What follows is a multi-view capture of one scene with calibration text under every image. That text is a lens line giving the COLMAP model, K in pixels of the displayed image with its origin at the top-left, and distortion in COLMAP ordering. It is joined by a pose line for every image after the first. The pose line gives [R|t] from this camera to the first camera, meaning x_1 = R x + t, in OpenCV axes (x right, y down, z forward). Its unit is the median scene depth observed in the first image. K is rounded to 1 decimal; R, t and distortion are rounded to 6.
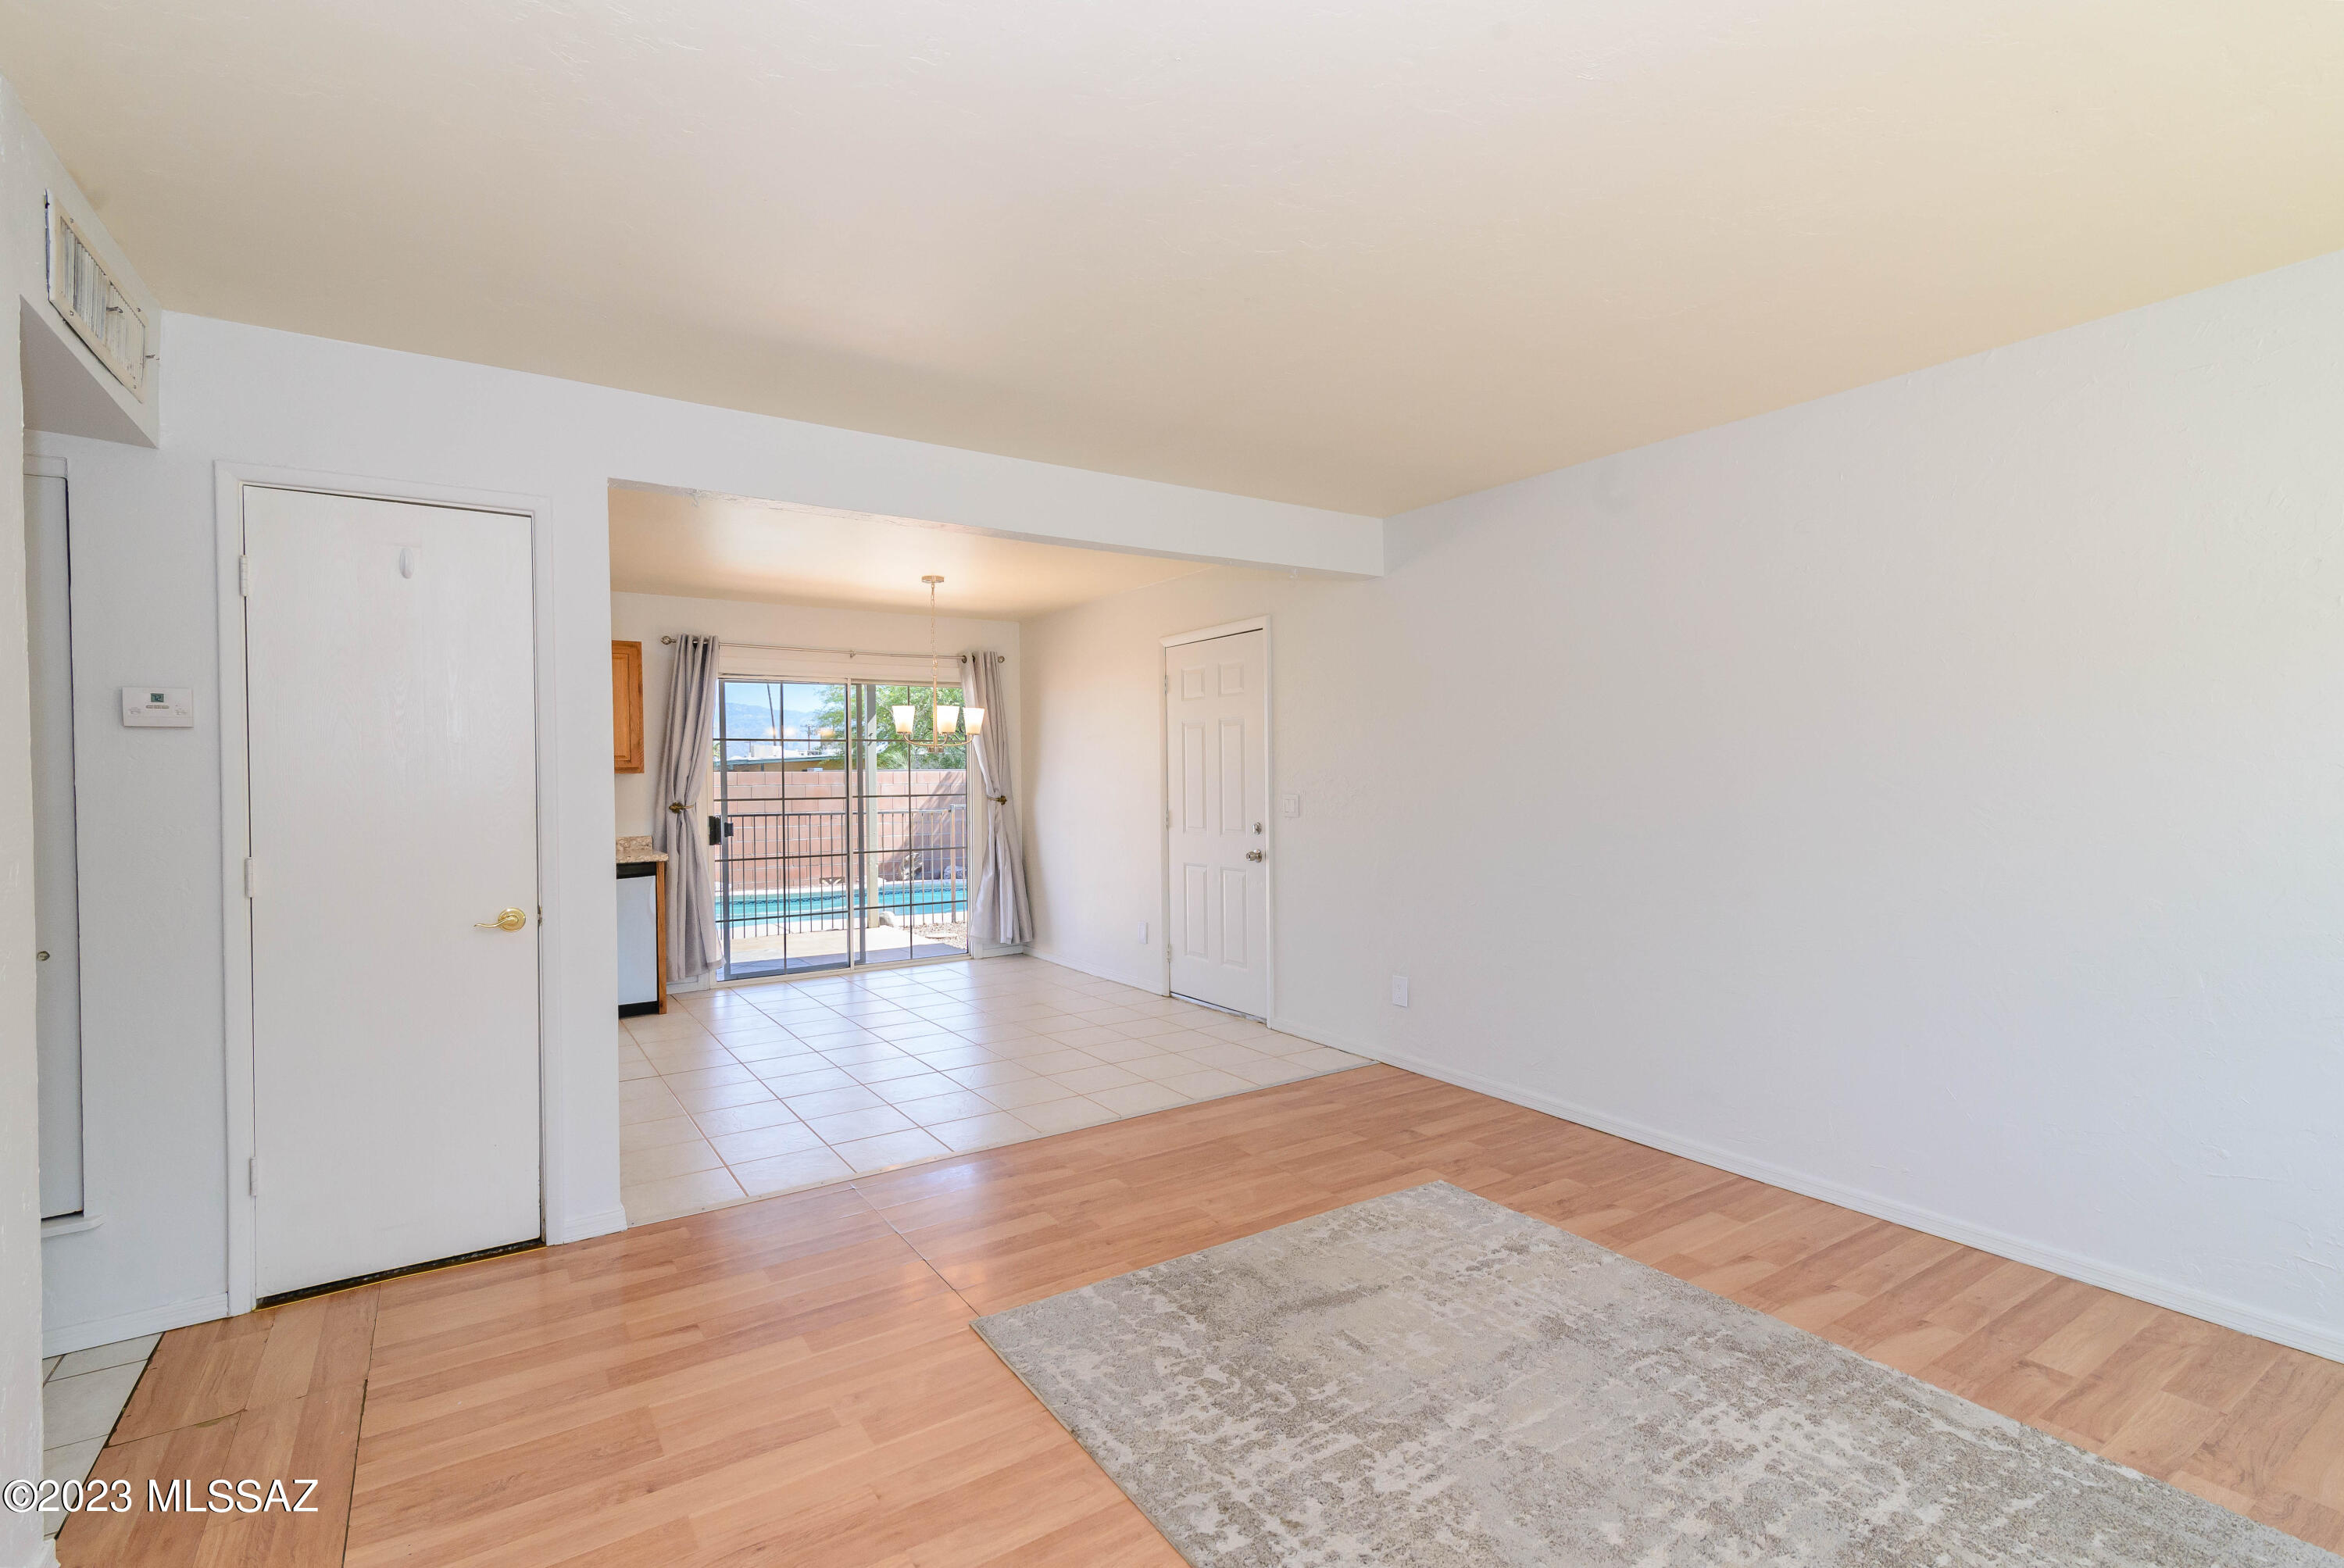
lens RADIAL K [[1064.5, 0, 1178.1], [0, 1064.5, 791.2], [0, 0, 1]] dist [0.014427, -0.000464]
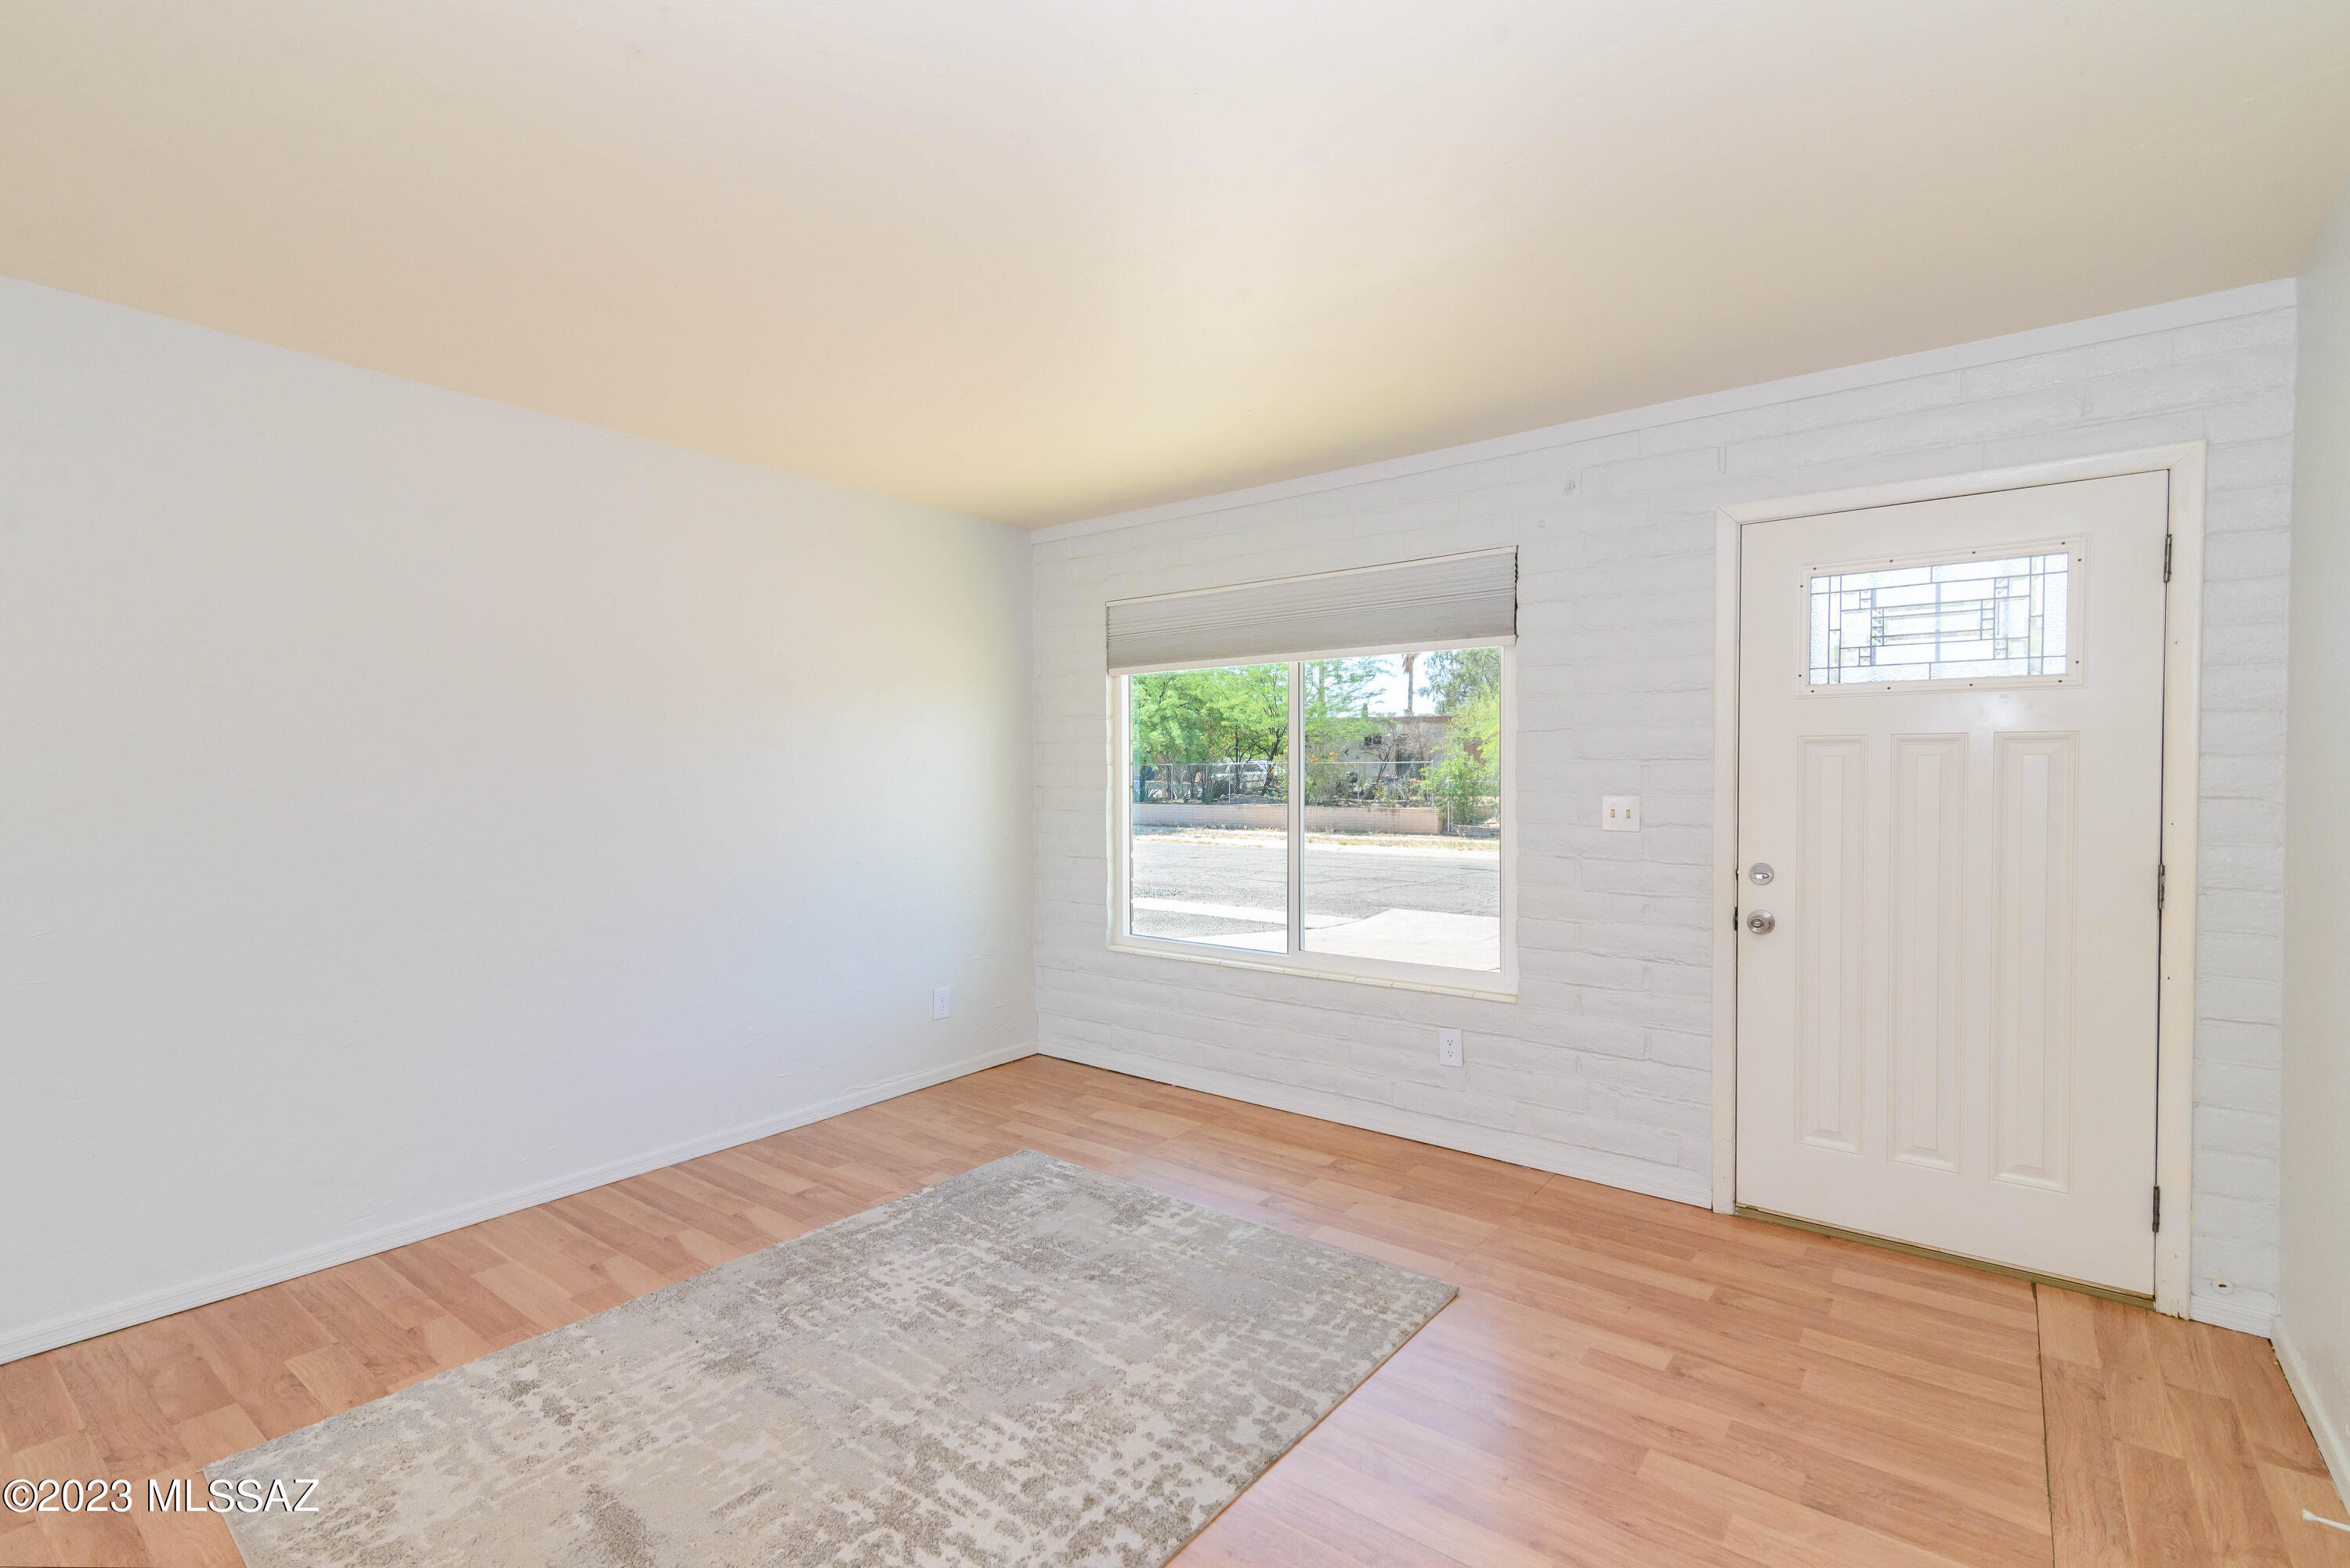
lens RADIAL K [[1067.2, 0, 1163.6], [0, 1067.2, 786.9], [0, 0, 1]] dist [0.014427, -0.000464]
pose [[-0.303617, -0.004487, 0.952783, -0.620037], [0.021330, 0.999706, 0.011505, -0.010617], [-0.952555, 0.023816, -0.303432, 0.847932]]
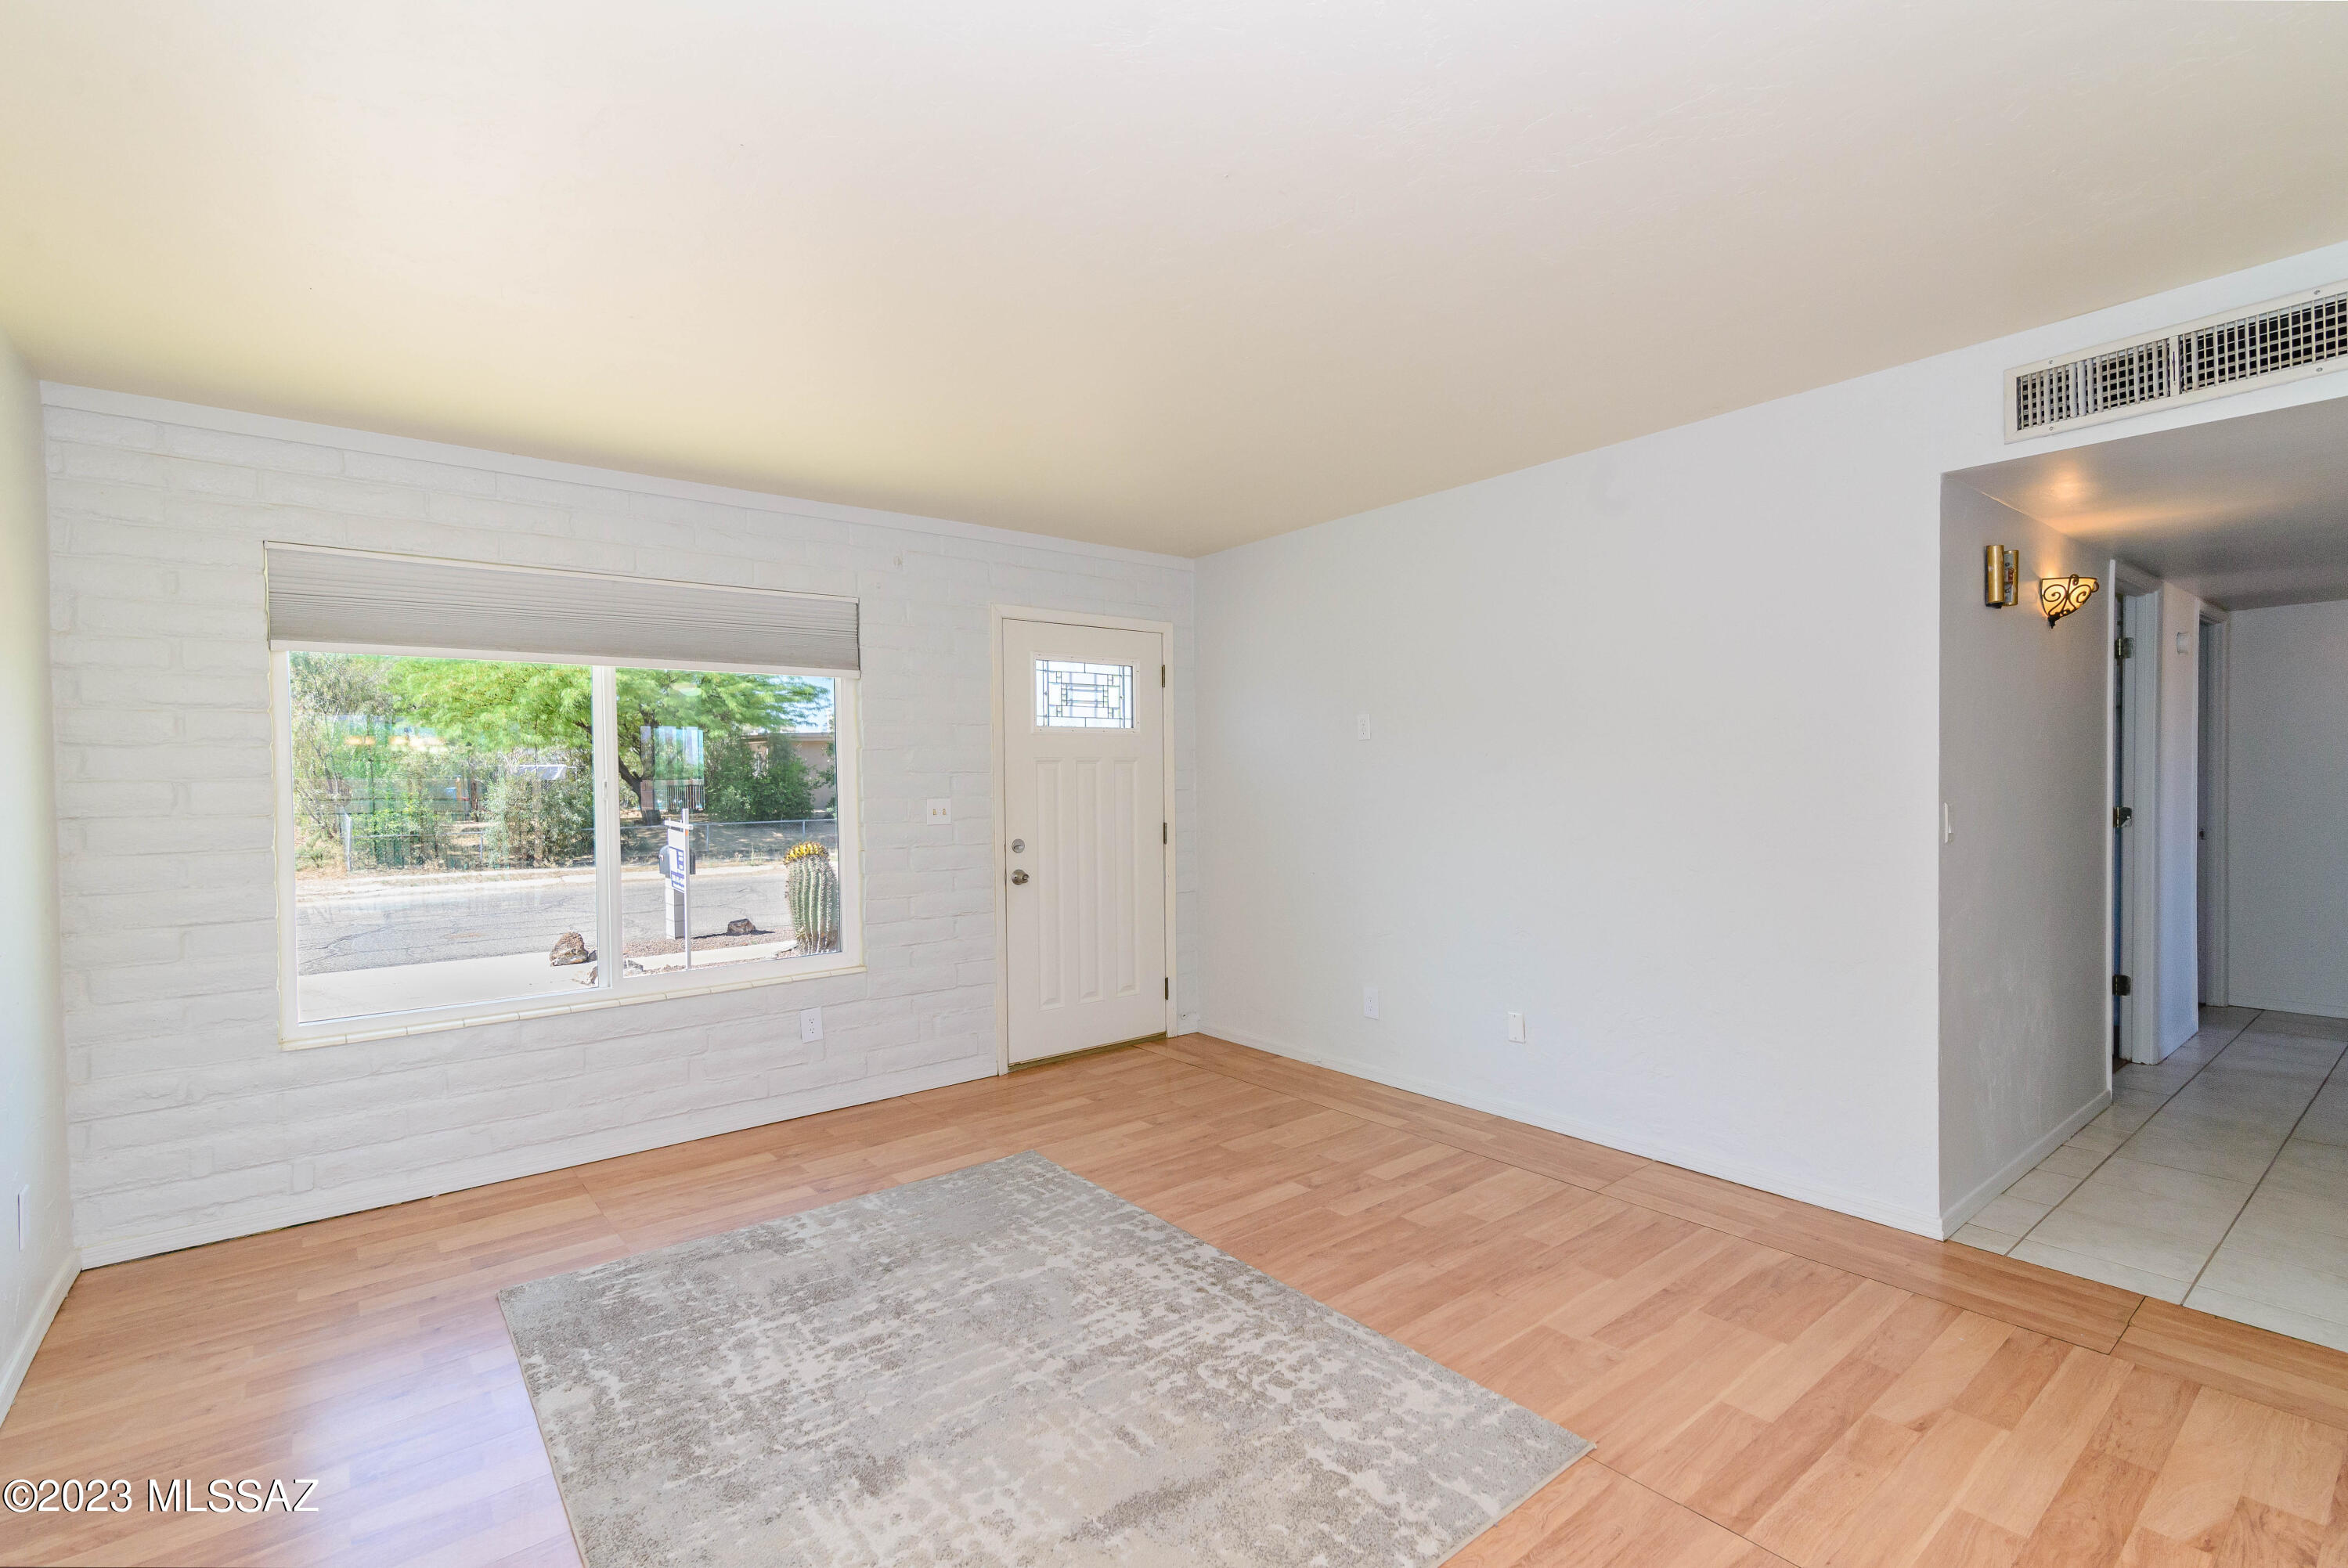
lens RADIAL K [[1066.3, 0, 1167.0], [0, 1066.3, 807.4], [0, 0, 1]] dist [0.014427, -0.000464]
pose [[-0.996834, 0.026350, -0.075024, 0.169868], [0.022809, 0.998603, 0.047667, -0.034269], [0.076175, 0.045805, -0.996042, 1.676591]]
